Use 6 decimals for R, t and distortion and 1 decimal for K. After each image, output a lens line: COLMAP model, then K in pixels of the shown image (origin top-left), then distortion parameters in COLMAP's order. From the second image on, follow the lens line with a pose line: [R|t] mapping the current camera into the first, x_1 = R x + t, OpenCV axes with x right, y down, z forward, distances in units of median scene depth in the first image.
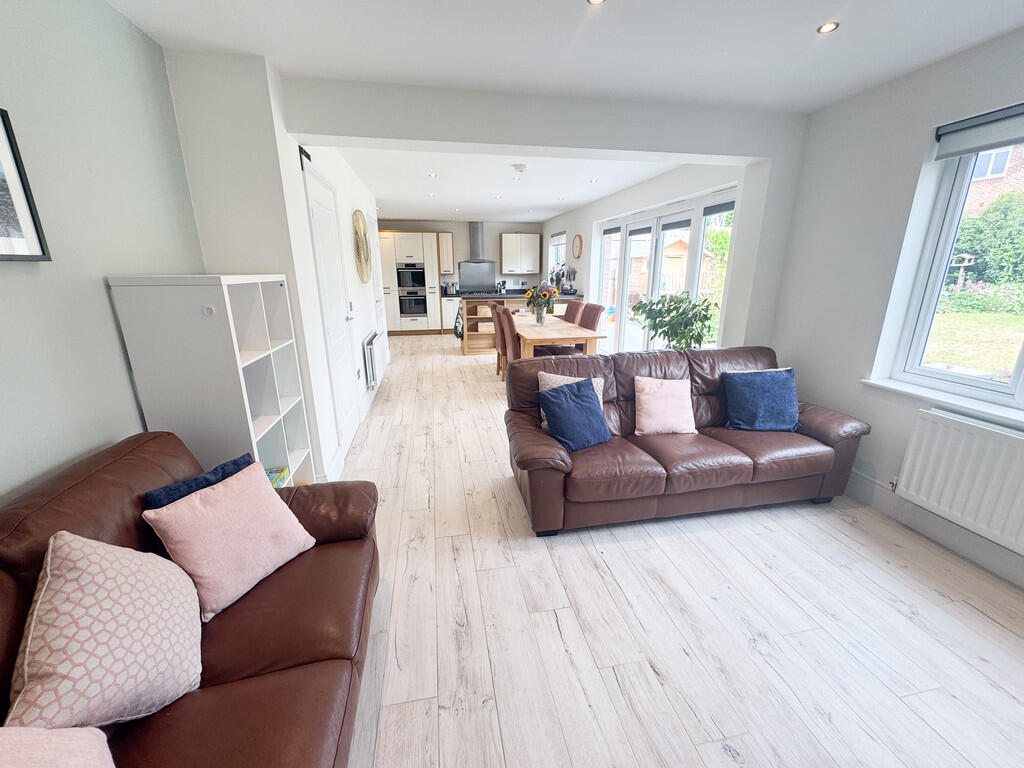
lens RADIAL K [[408.8, 0, 516.7], [0, 408.8, 384.5], [0, 0, 1]] dist [-0.001181, -0.000044]
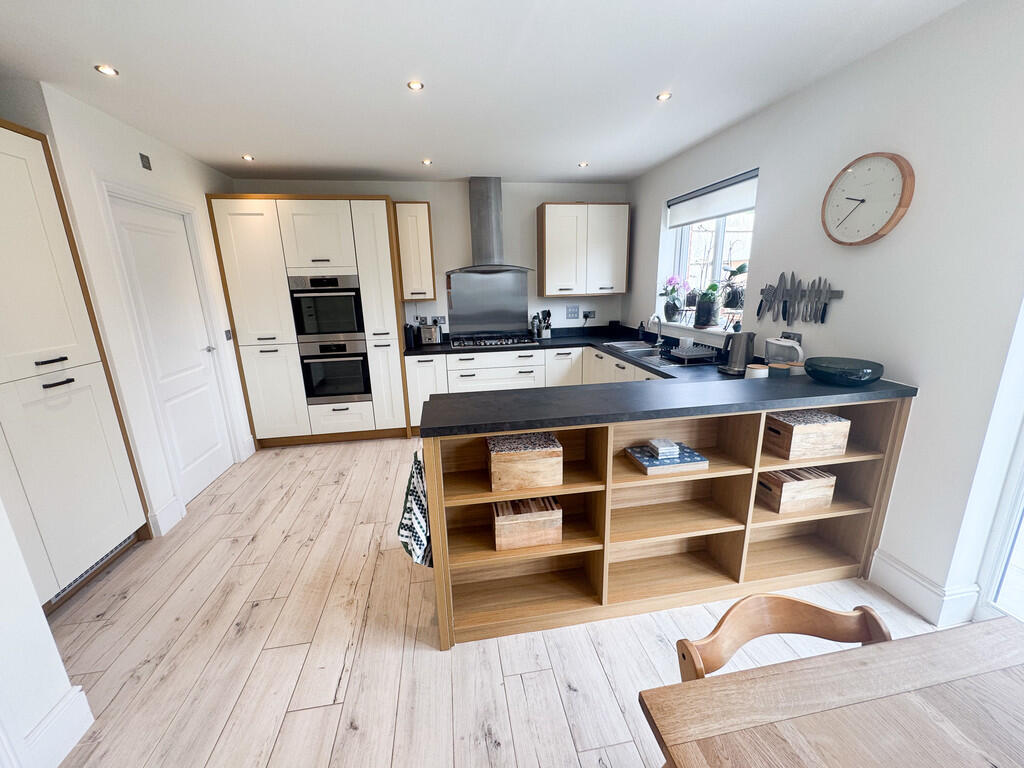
lens RADIAL K [[408.8, 0, 510.9], [0, 408.8, 384.3], [0, 0, 1]] dist [-0.001181, -0.000044]
pose [[0.999010, -0.011662, -0.042922, -0.056135], [0.010535, 0.999596, -0.026398, -0.169604], [0.043213, 0.025919, 0.998730, 0.578869]]
